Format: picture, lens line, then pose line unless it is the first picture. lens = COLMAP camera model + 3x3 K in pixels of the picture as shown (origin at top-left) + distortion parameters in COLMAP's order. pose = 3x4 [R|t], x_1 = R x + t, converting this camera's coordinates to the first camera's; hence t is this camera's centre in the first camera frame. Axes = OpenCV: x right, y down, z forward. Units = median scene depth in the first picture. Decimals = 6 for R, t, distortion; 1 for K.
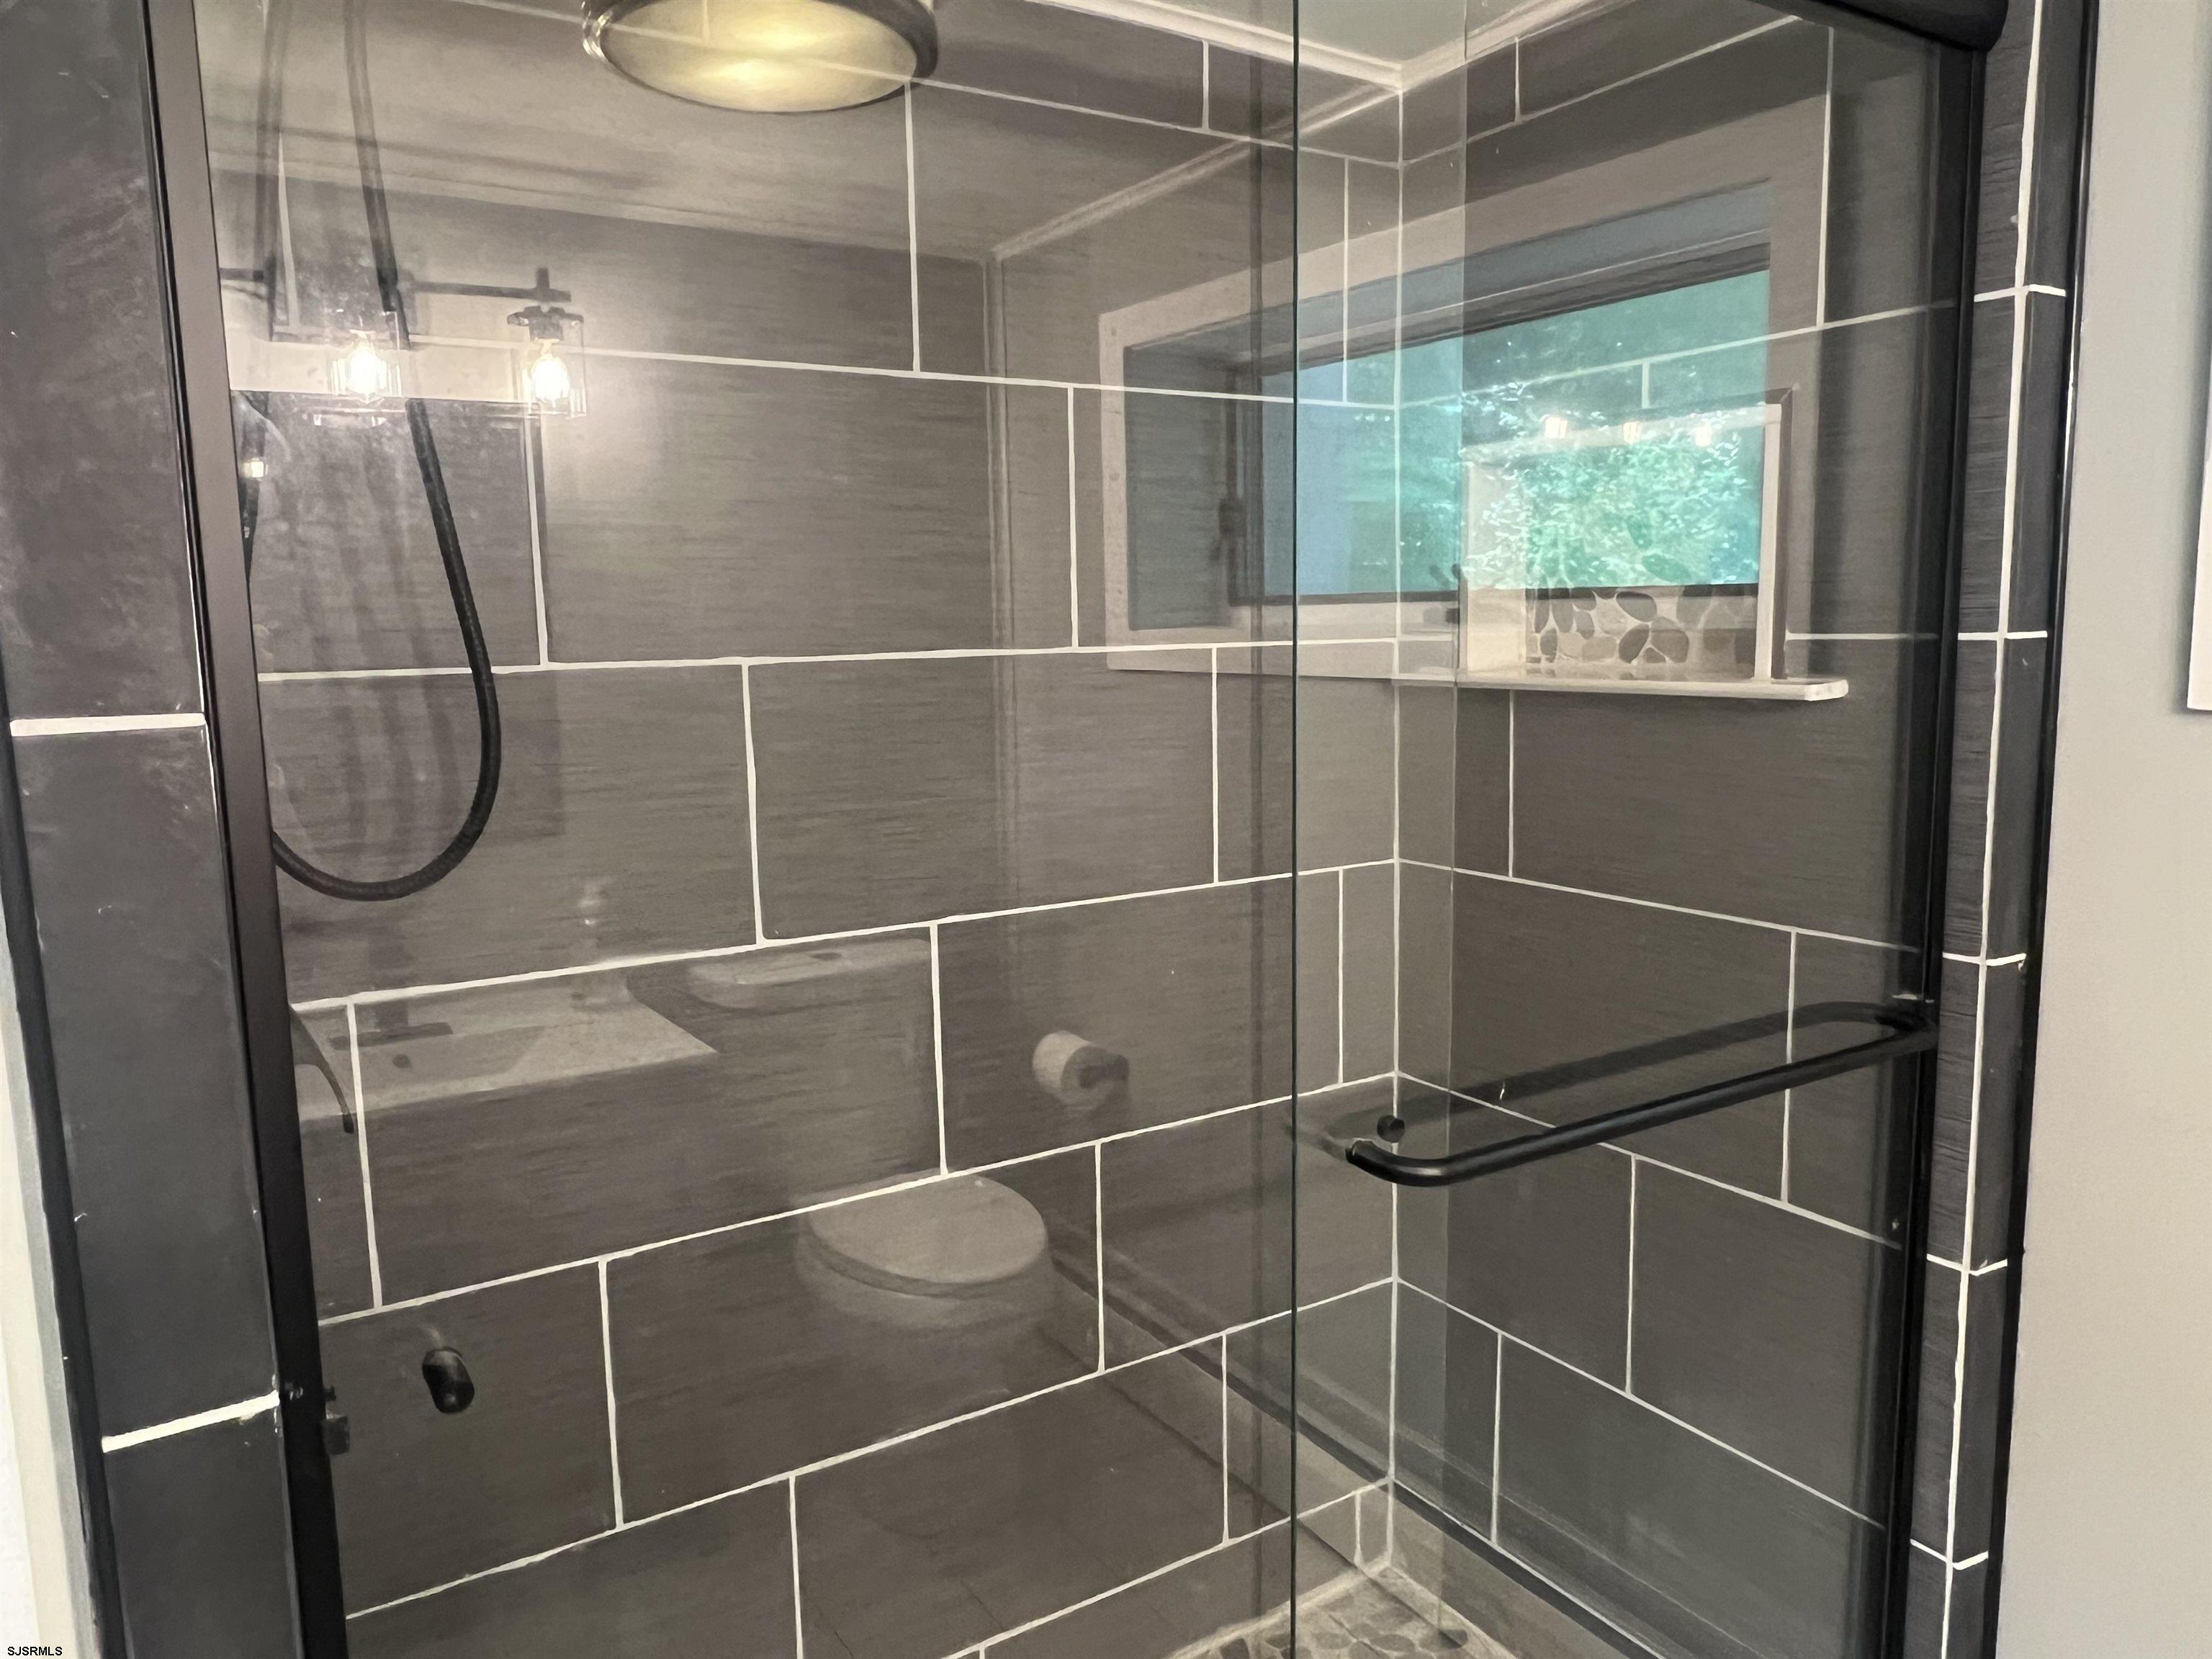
lens RADIAL K [[1538.4, 0, 1096.1], [0, 1538.4, 825.2], [0, 0, 1]] dist [-0.011569, 0.005988]
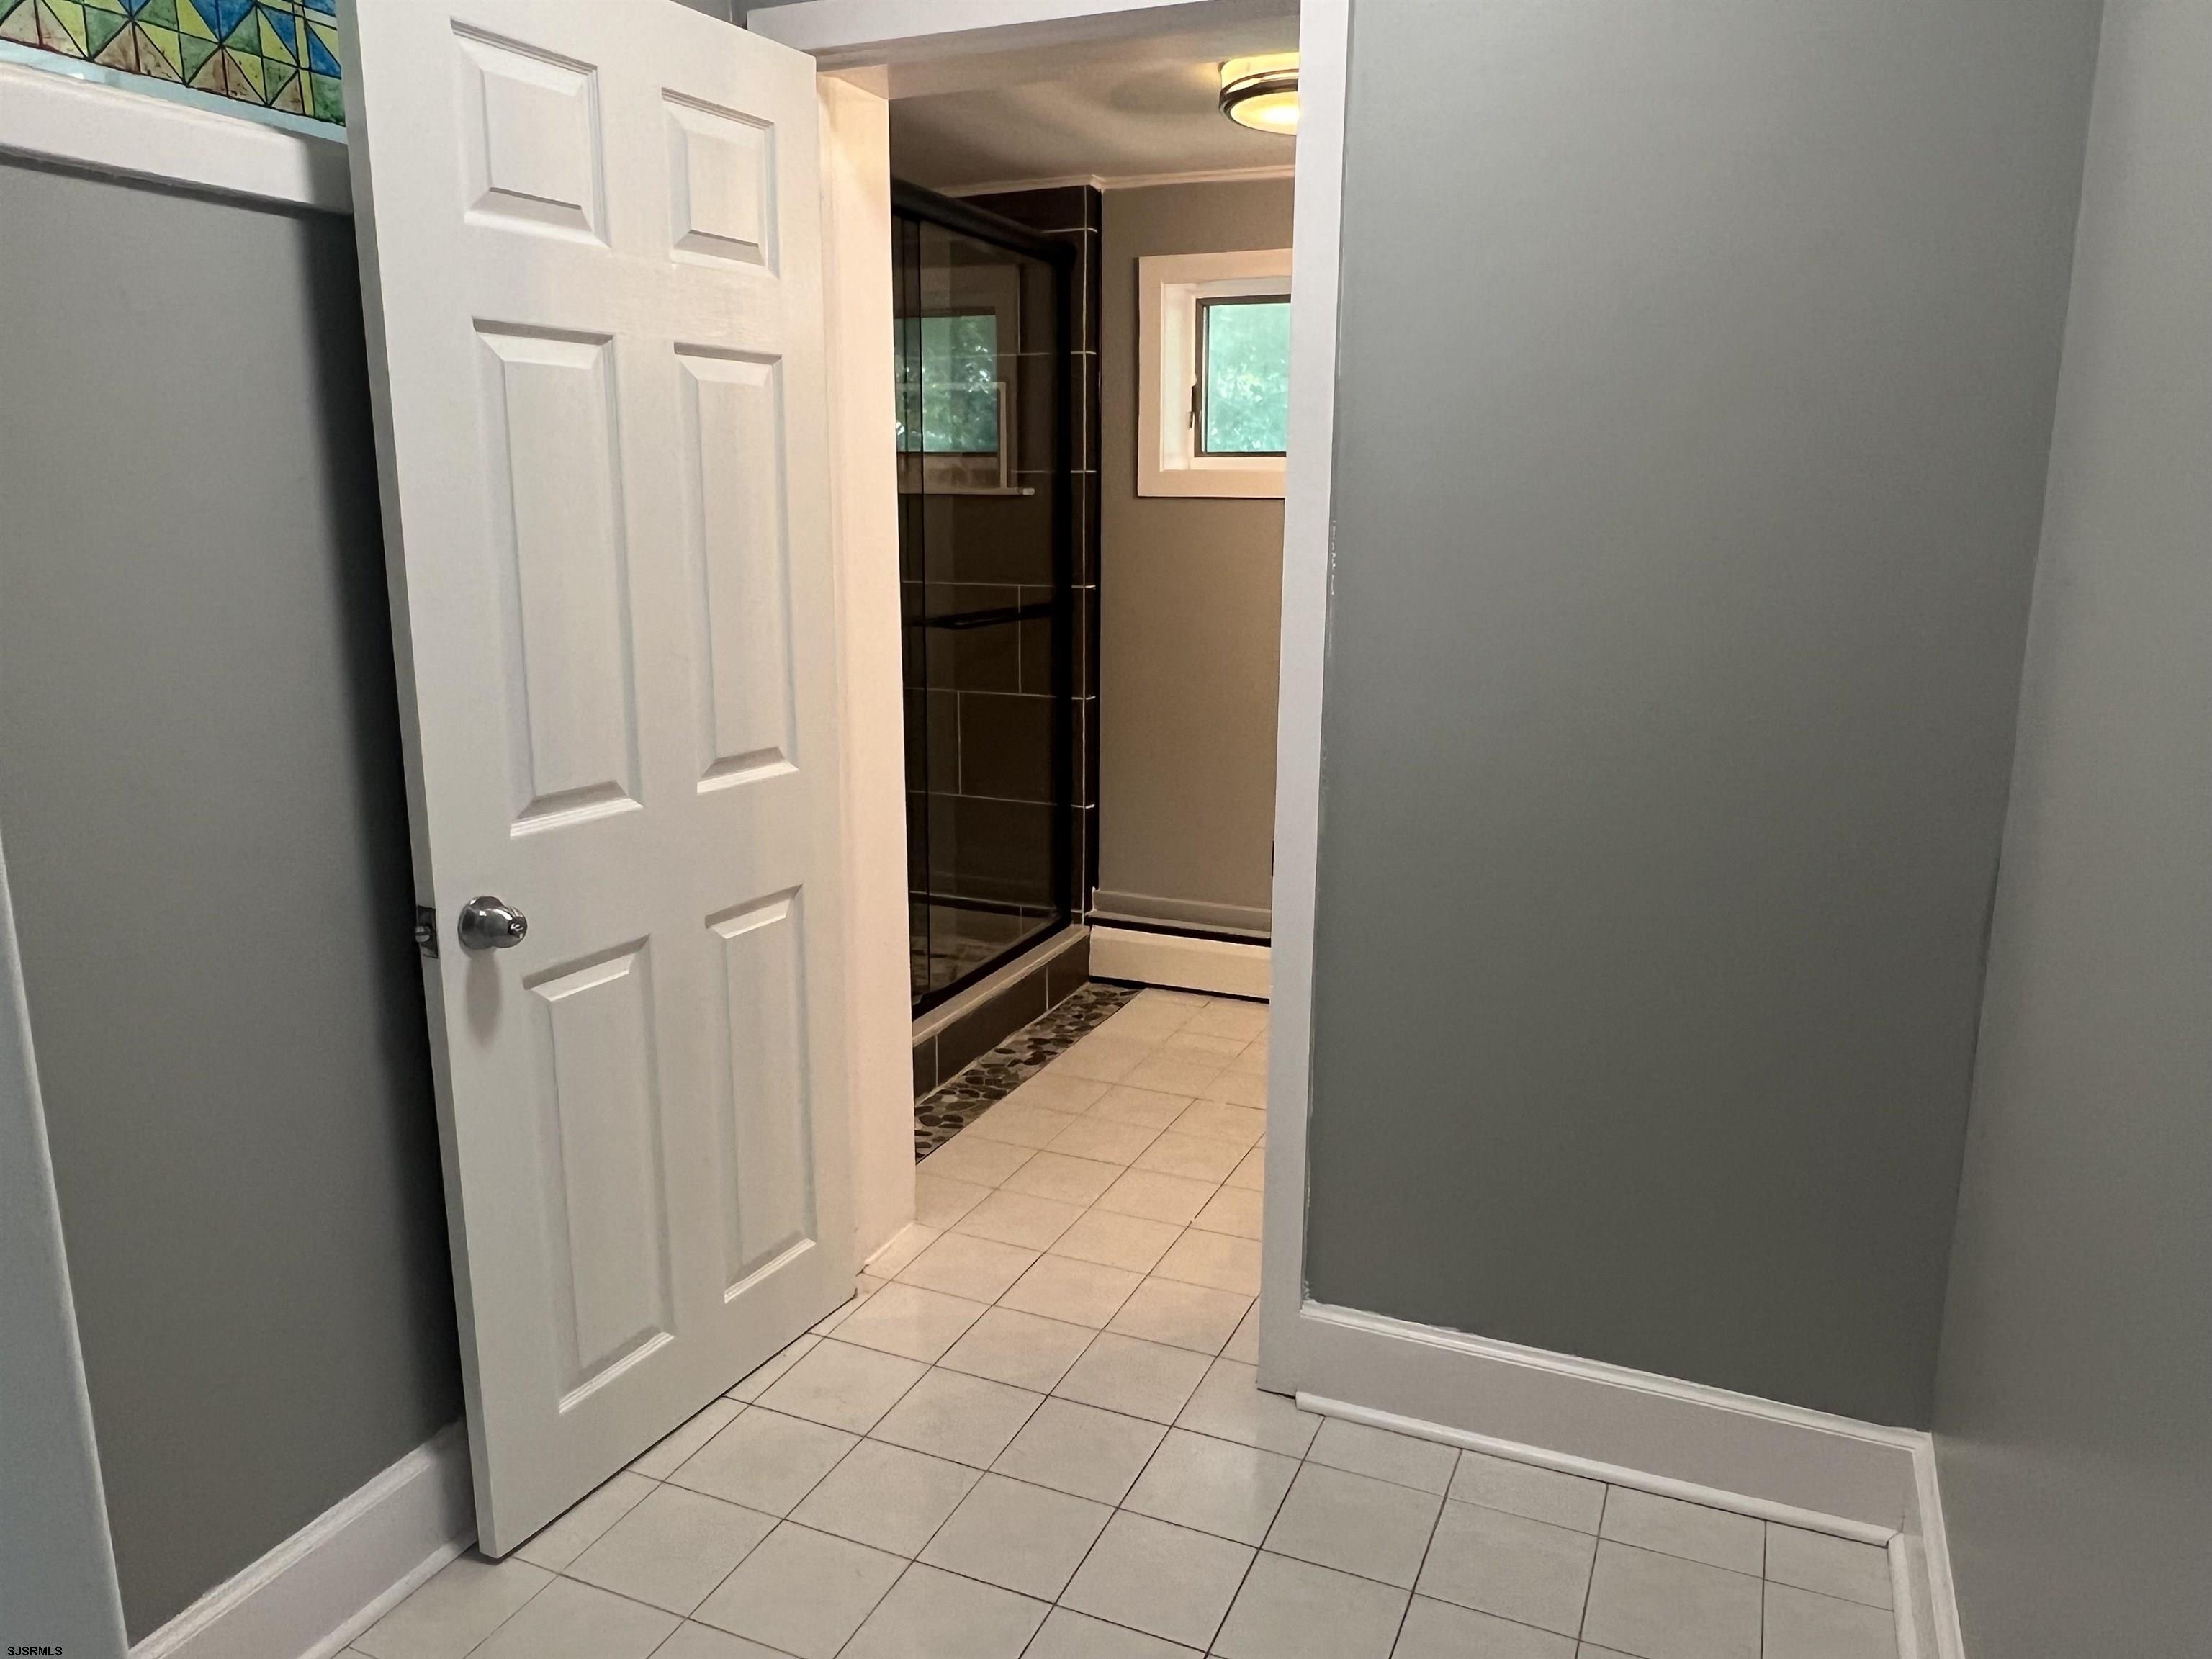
lens RADIAL K [[1538.4, 0, 1096.1], [0, 1538.4, 818.6], [0, 0, 1]] dist [-0.011569, 0.005988]
pose [[0.825925, -0.090484, 0.556471, -0.951793], [0.053137, 0.995136, 0.082946, 0.258751], [-0.561270, -0.038938, 0.826716, -1.286557]]
